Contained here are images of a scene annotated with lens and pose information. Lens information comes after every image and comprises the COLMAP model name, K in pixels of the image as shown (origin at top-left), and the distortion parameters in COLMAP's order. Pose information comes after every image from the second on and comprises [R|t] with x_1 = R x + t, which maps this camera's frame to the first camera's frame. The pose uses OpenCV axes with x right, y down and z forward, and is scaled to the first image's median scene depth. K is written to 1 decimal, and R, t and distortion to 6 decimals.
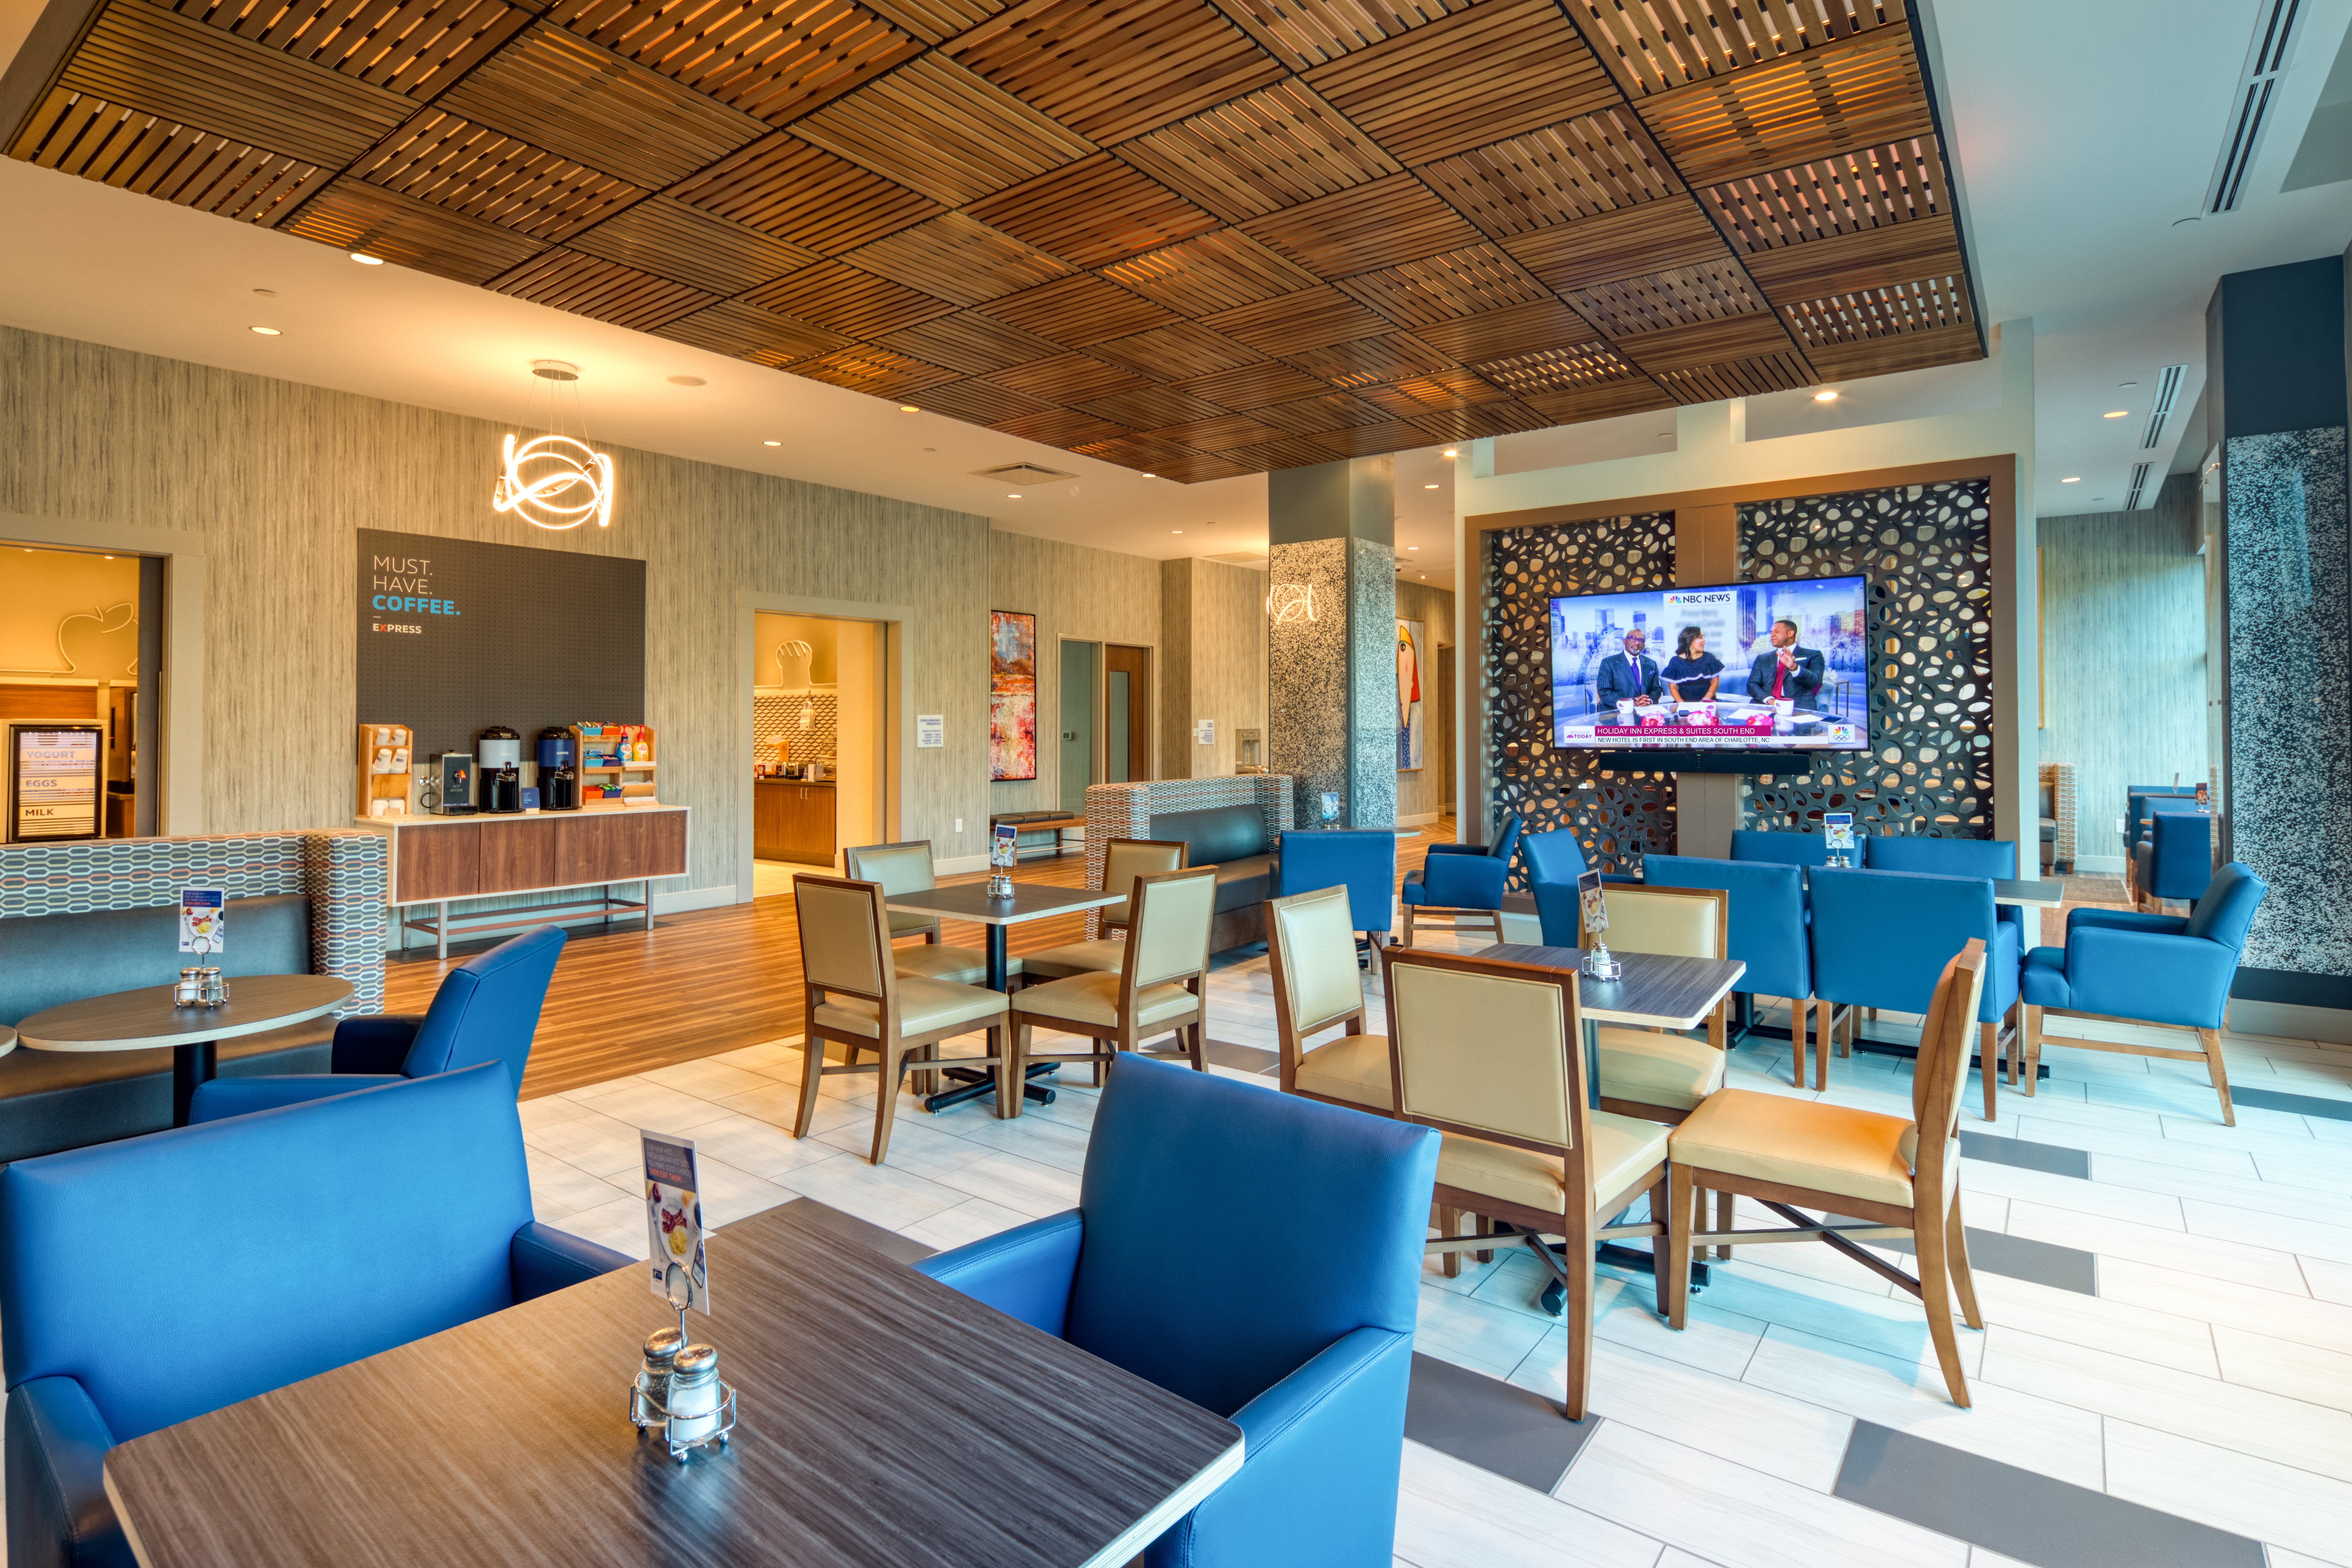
lens RADIAL K [[1173.5, 0, 1239.4], [0, 1173.5, 729.4], [0, 0, 1]] dist [0.000303, 0.000075]
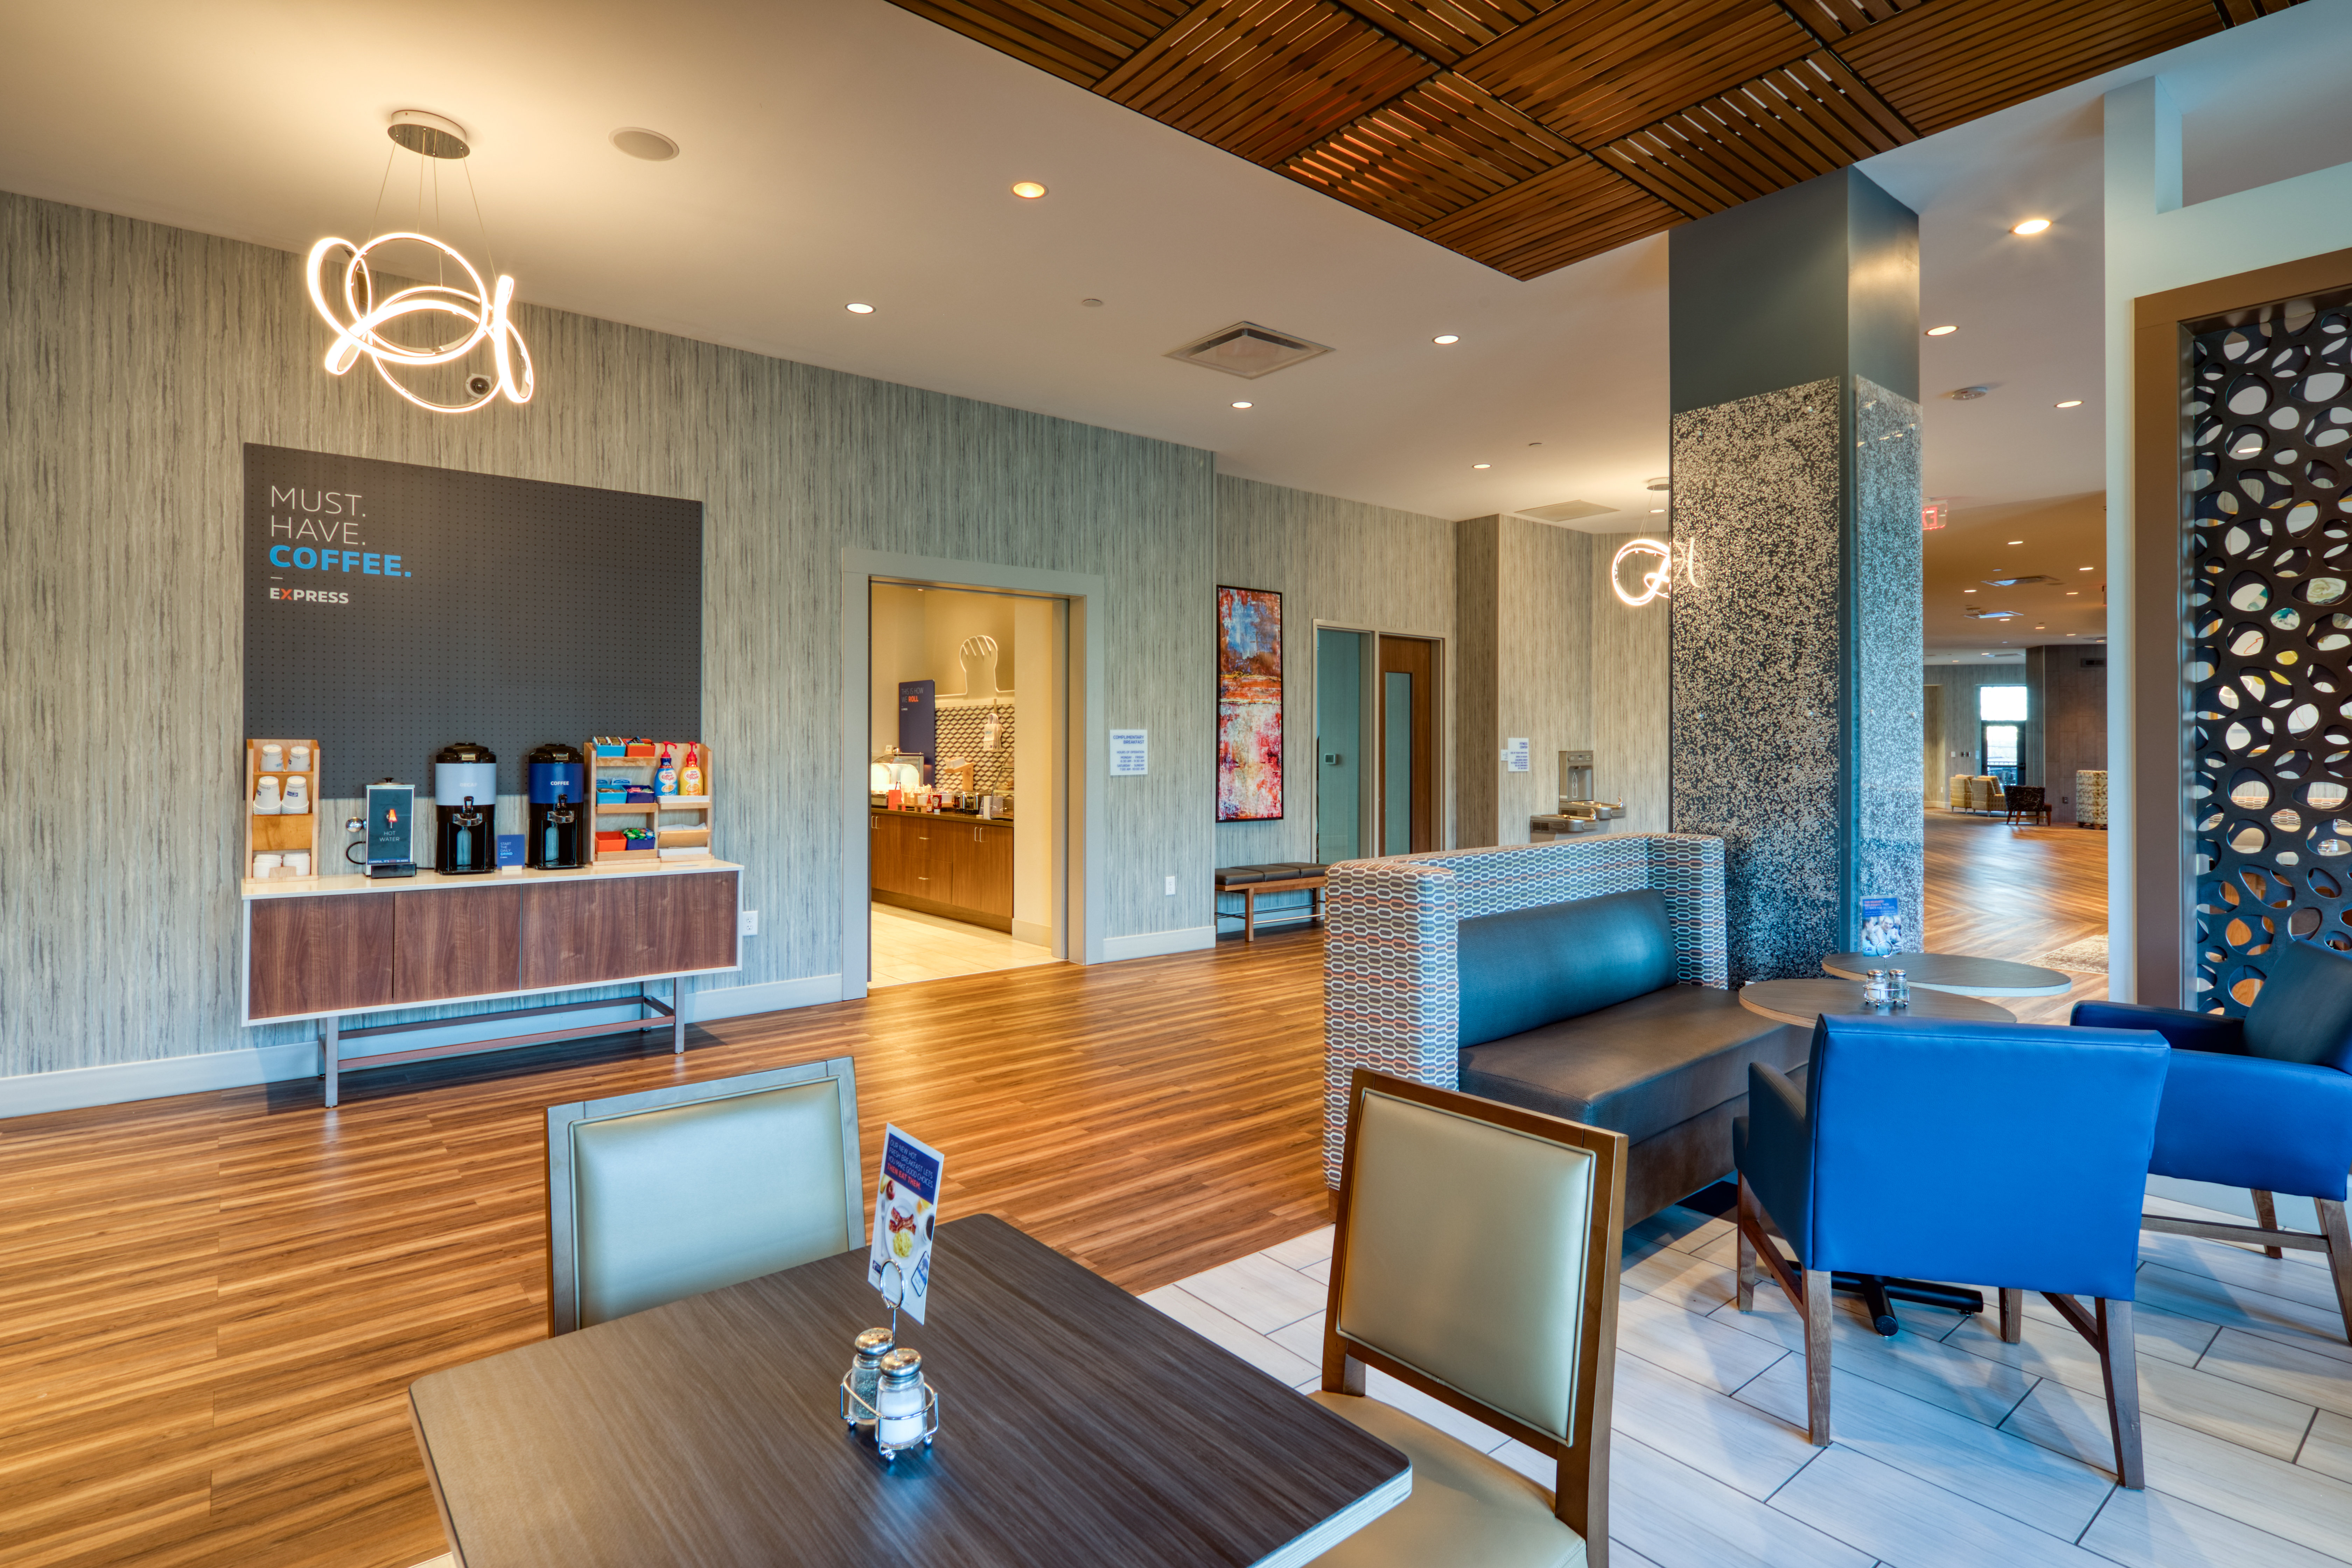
lens RADIAL K [[1173.5, 0, 1239.4], [0, 1173.5, 729.4], [0, 0, 1]] dist [0.000303, 0.000075]
pose [[0.971761, -0.001723, -0.235961, -0.038989], [-0.002756, 0.999822, -0.018649, 0.000799], [0.235951, 0.018772, 0.971584, 0.400256]]
